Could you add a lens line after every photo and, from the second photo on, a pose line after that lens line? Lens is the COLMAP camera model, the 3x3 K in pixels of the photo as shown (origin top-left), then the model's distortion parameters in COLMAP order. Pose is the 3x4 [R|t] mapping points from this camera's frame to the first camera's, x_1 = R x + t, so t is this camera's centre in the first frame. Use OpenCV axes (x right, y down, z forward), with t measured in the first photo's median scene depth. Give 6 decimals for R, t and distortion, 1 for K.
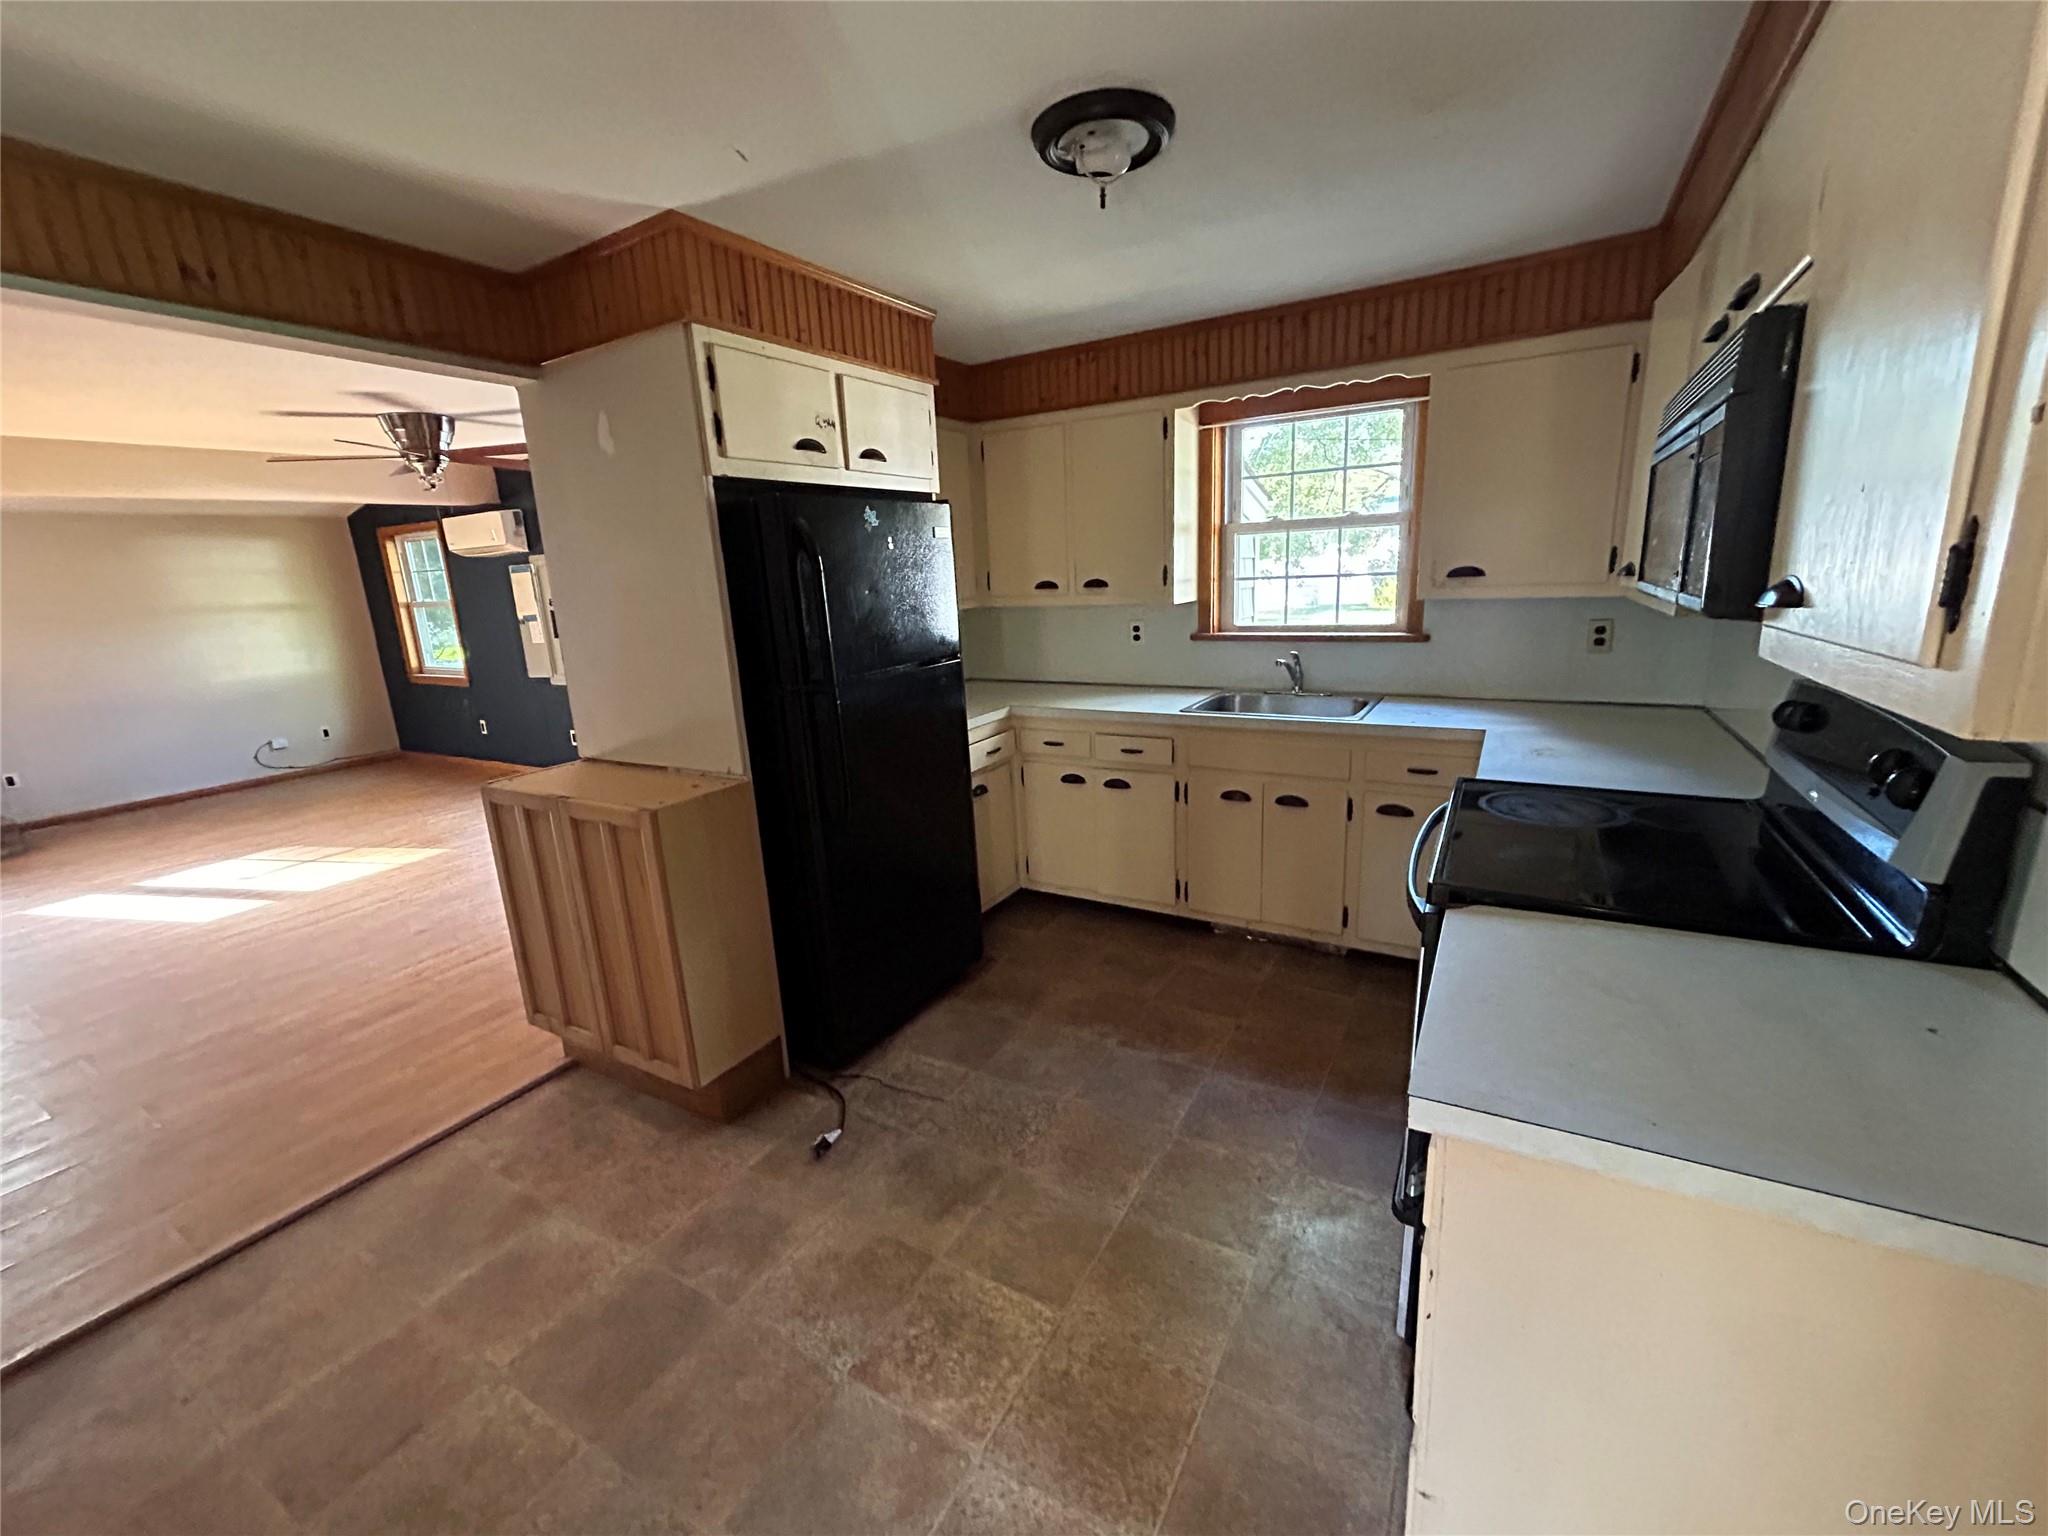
lens RADIAL K [[827.8, 0, 1025.0], [0, 827.8, 763.1], [0, 0, 1]] dist [-0.002999, 0.001553]
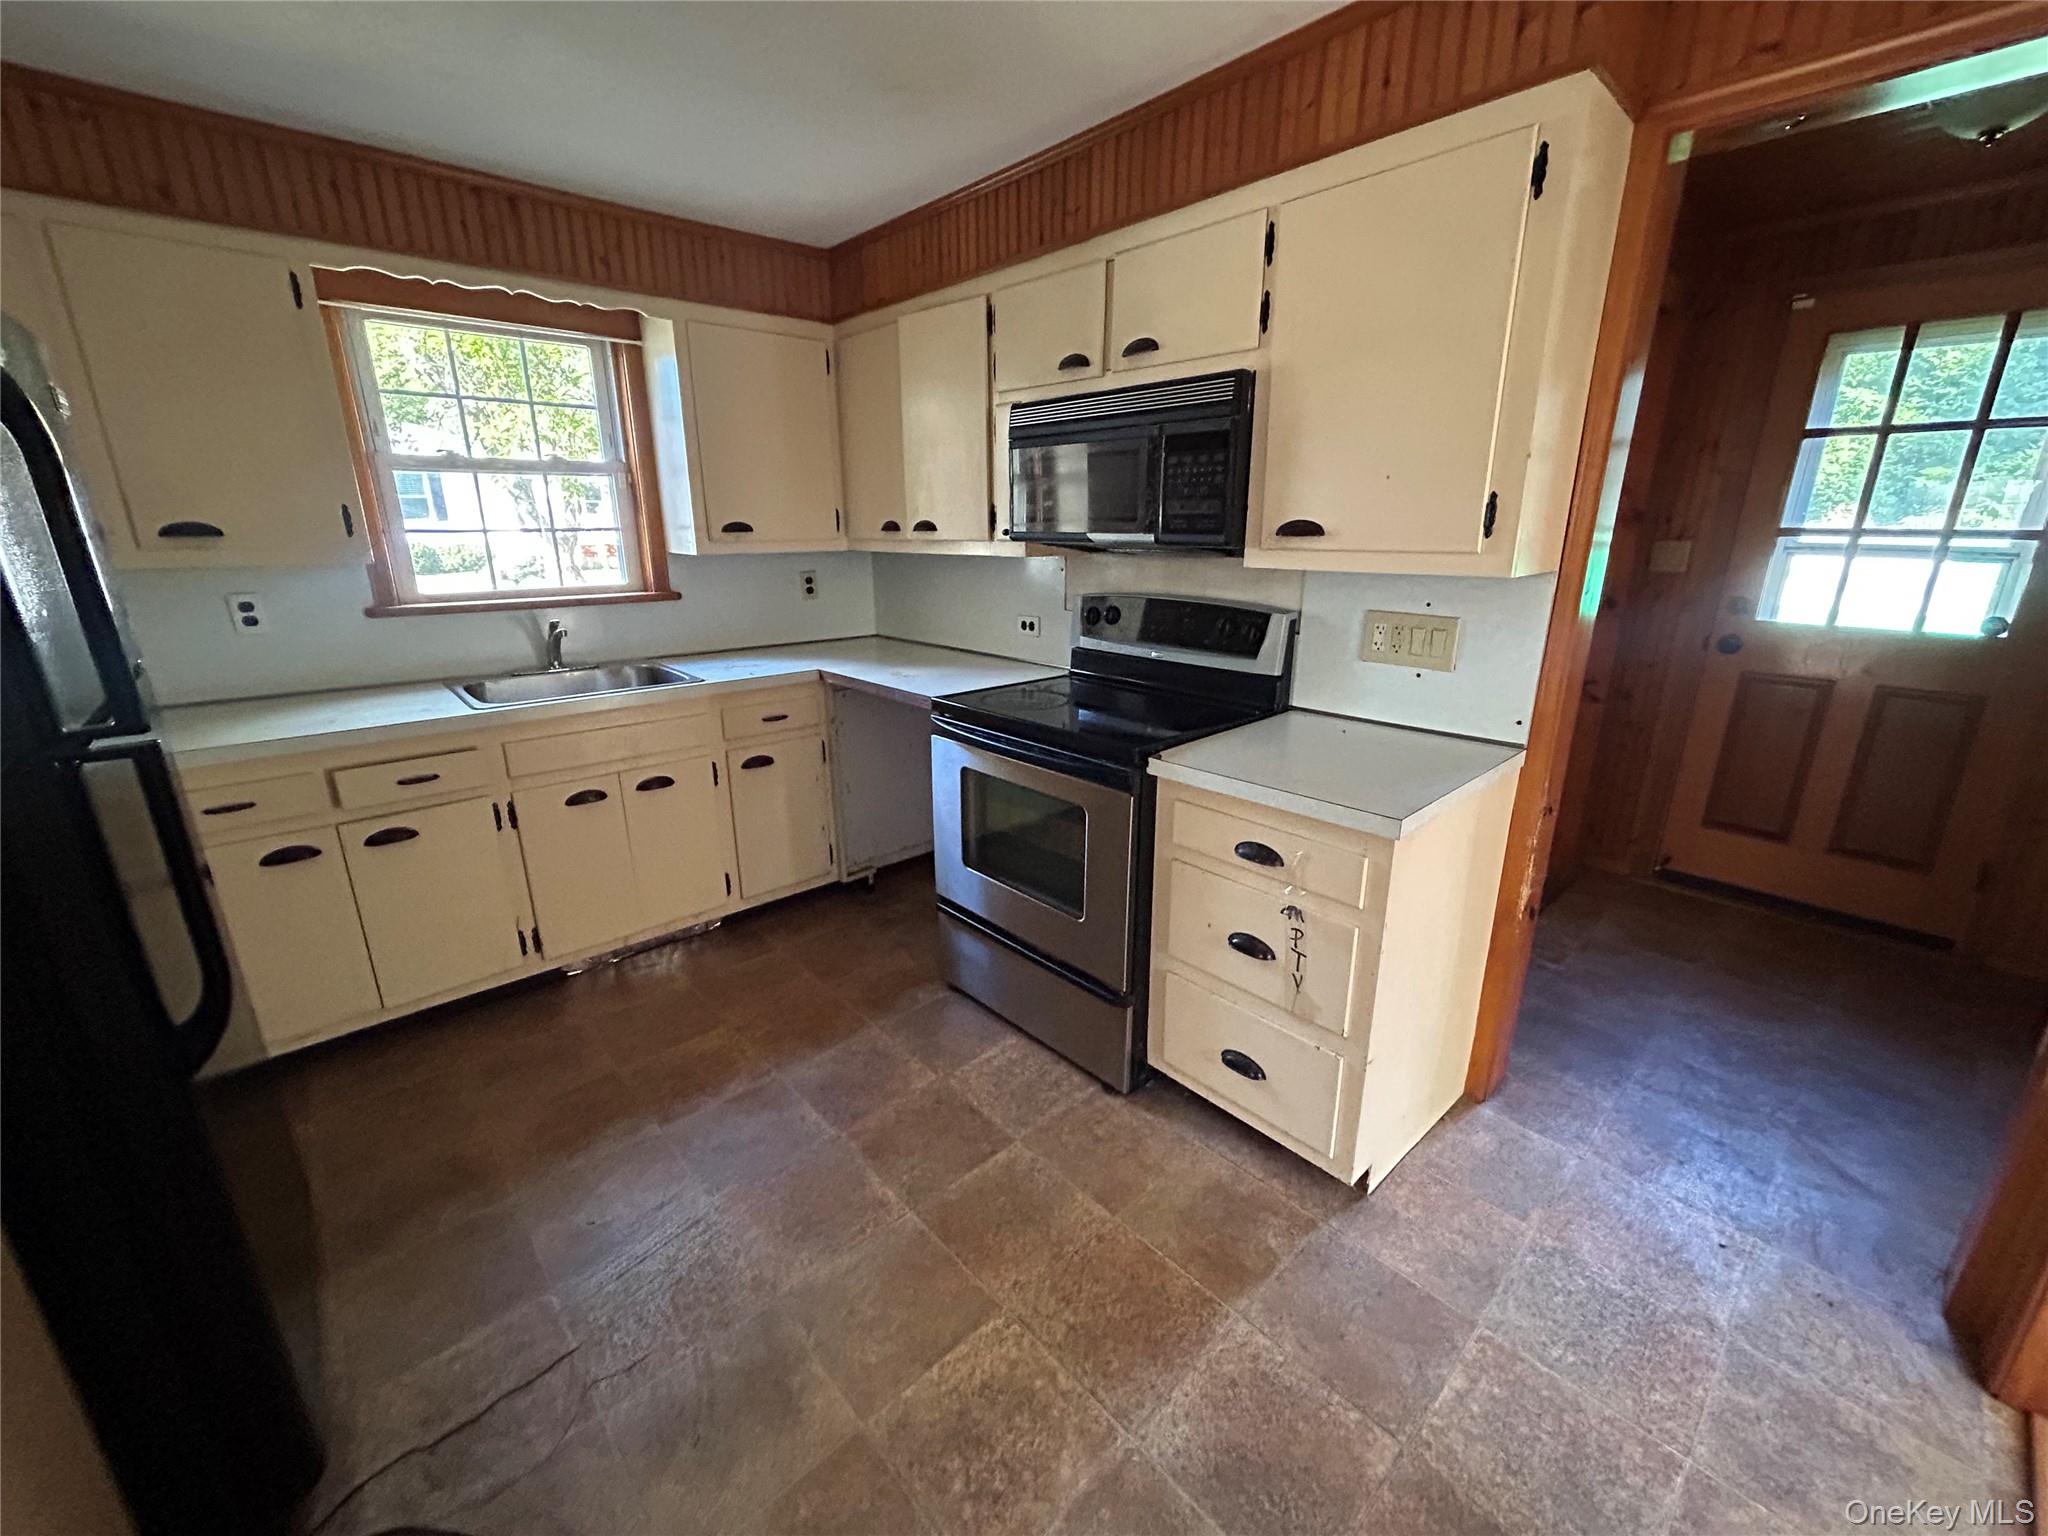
lens RADIAL K [[827.8, 0, 1028.6], [0, 827.8, 765.4], [0, 0, 1]] dist [-0.002999, 0.001553]
pose [[0.295922, -0.230058, 0.927094, -0.388622], [0.201963, 0.963691, 0.174674, -0.047955], [-0.933617, 0.135549, 0.331641, 0.337971]]
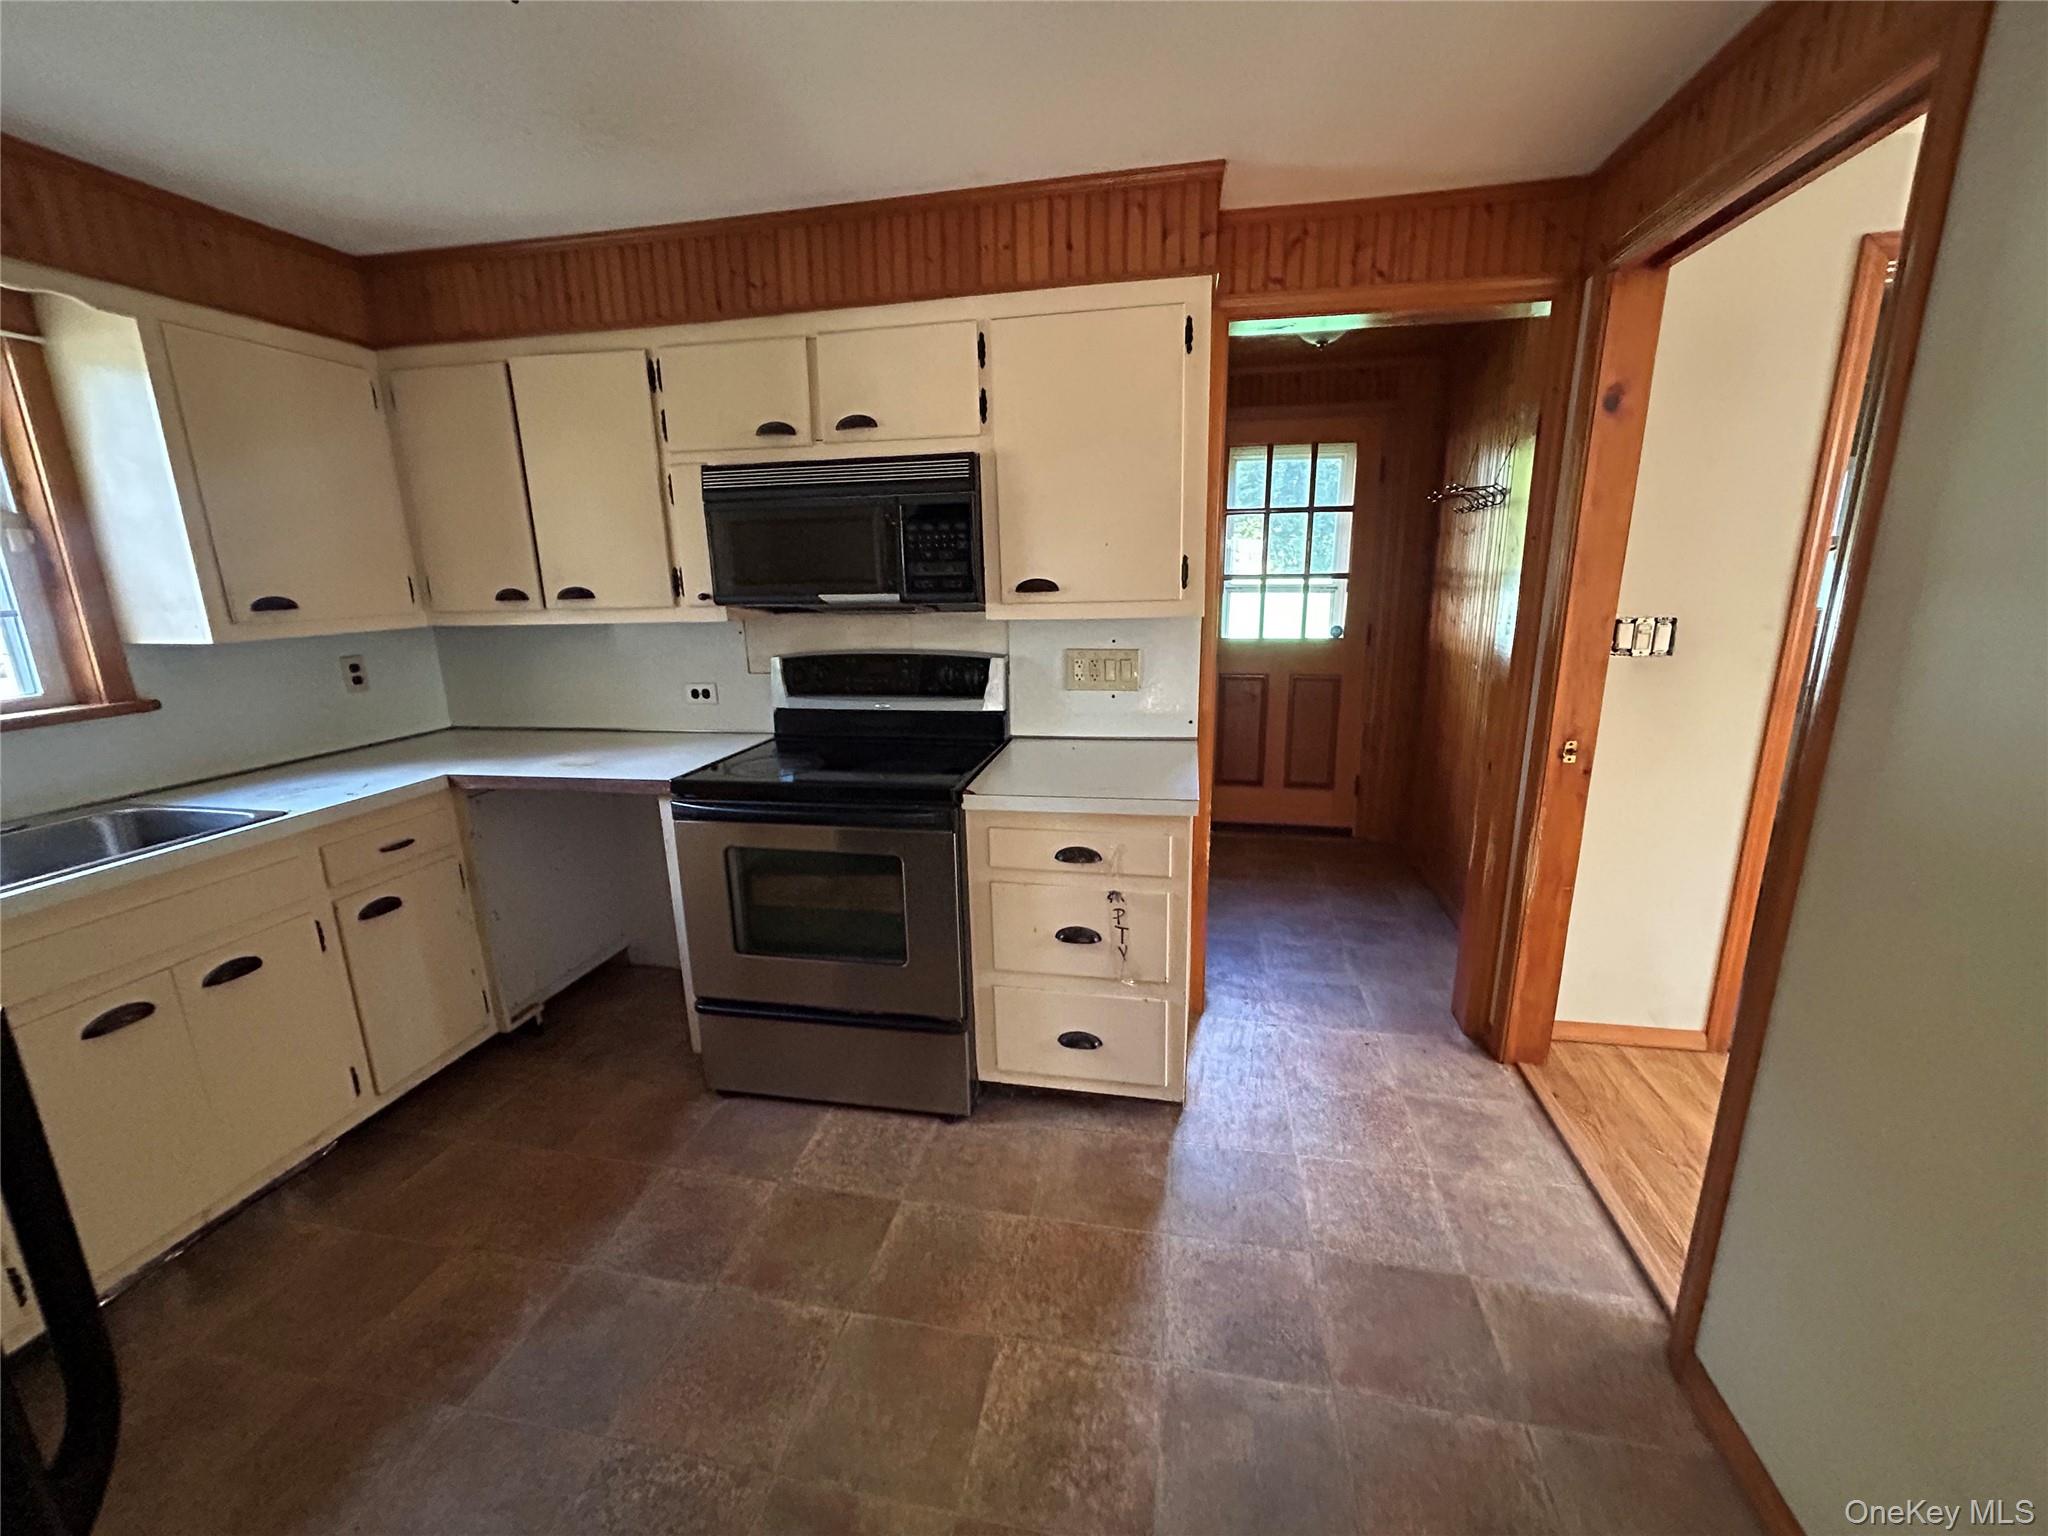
lens RADIAL K [[827.8, 0, 1029.7], [0, 827.8, 766.5], [0, 0, 1]] dist [-0.002999, 0.001553]
pose [[-0.329429, -0.172015, 0.928379, -0.431391], [0.244184, 0.934291, 0.259758, -0.114092], [-0.912059, 0.312267, -0.265779, 0.590662]]
